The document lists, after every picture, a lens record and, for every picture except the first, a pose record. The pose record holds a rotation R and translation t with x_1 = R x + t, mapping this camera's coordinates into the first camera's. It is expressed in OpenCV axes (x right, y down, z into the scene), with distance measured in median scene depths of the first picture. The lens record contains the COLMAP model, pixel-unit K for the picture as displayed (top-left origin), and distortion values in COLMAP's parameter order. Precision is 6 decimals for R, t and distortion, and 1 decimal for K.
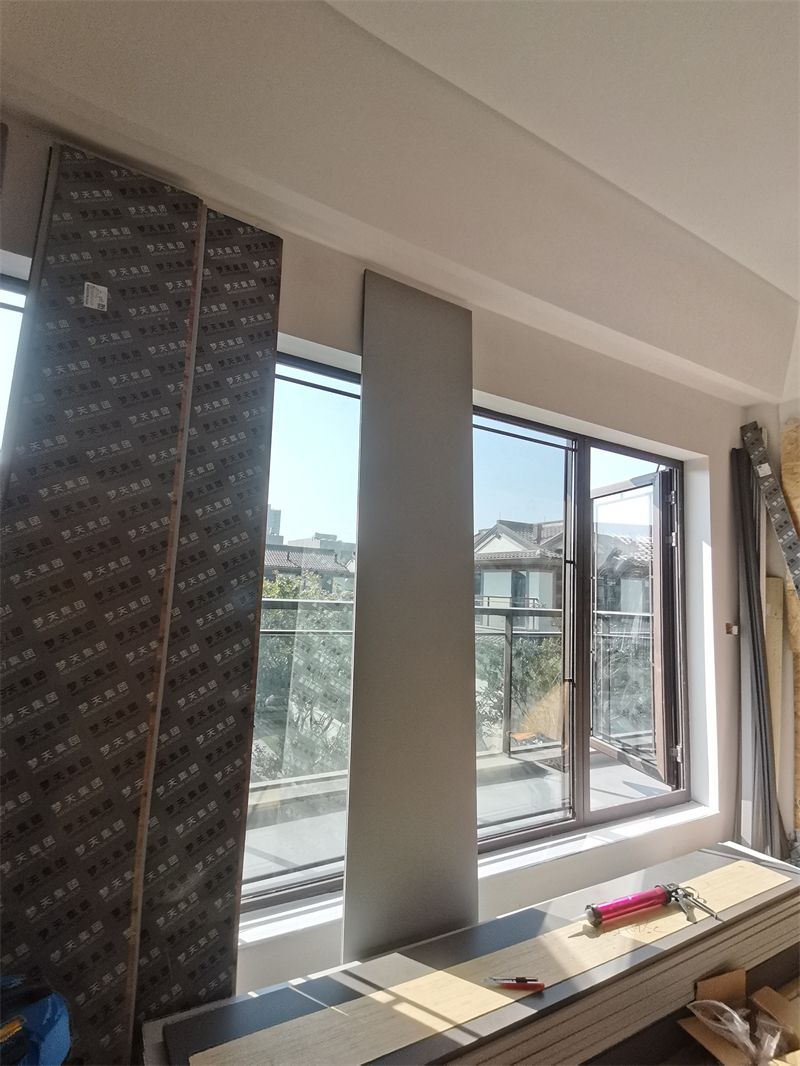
lens RADIAL K [[541.6, 0, 400.0], [0, 541.6, 533.0], [0, 0, 1]] dist [-0.023659, 0.000419]
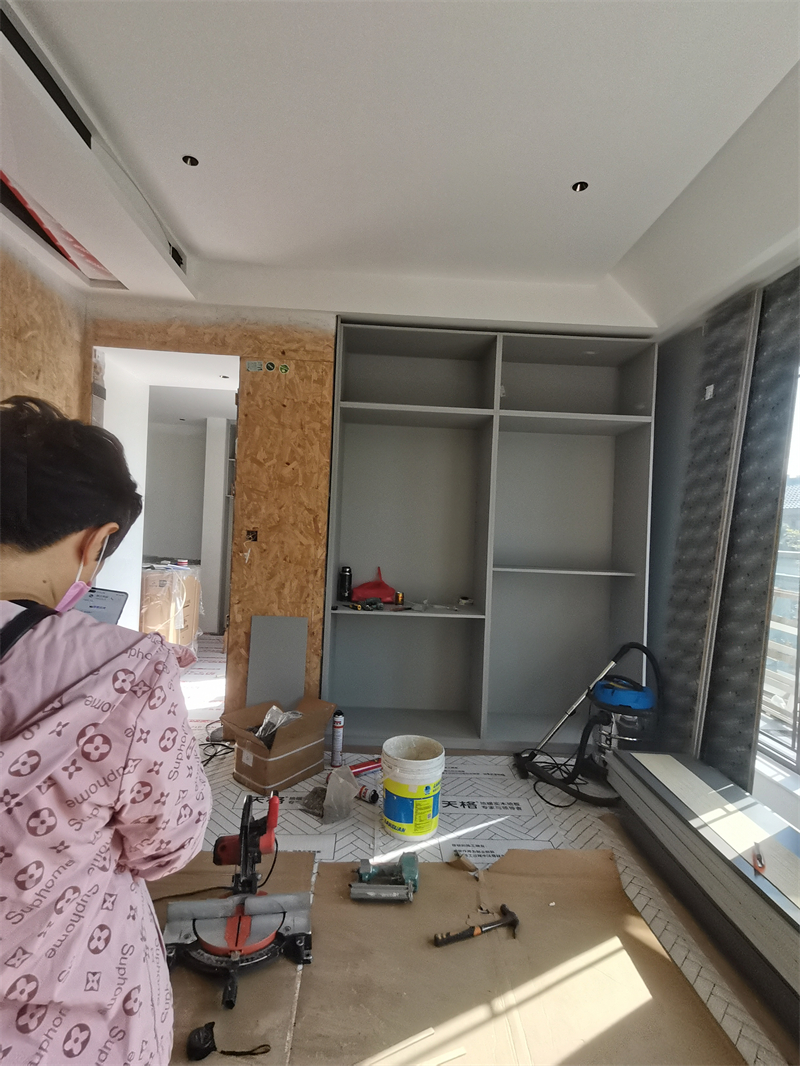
lens RADIAL K [[541.6, 0, 400.0], [0, 541.6, 533.0], [0, 0, 1]] dist [-0.023659, 0.000419]
pose [[-0.468052, -0.056997, -0.881861, 1.490575], [0.059315, 0.993641, -0.095703, 0.163671], [0.881708, -0.097101, -0.461695, 0.800704]]
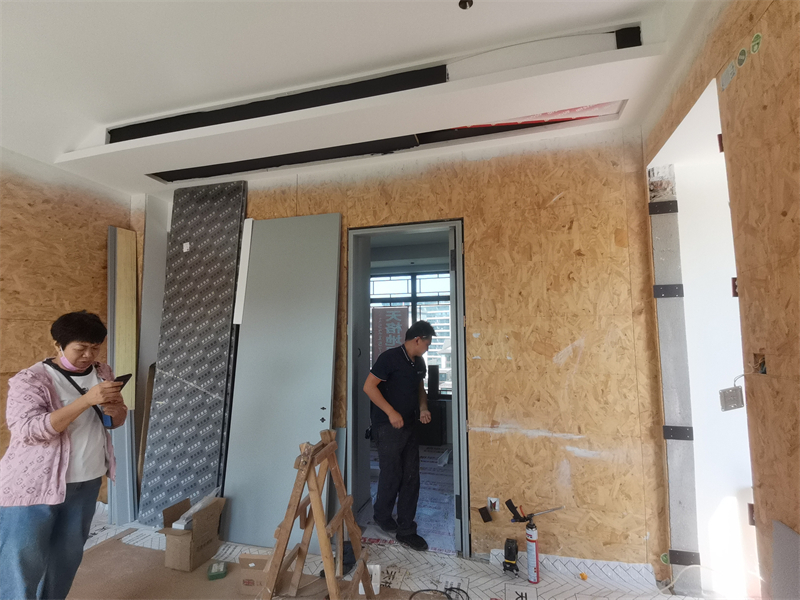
lens RADIAL K [[400.6, 0, 400.0], [0, 400.6, 300.0], [0, 0, 1]] dist [0.001377, -0.015514]
pose [[-0.689079, 0.046356, 0.723202, -0.044947], [-0.114634, 0.978415, -0.171940, 0.048608], [-0.715562, -0.201384, -0.668891, 0.481191]]
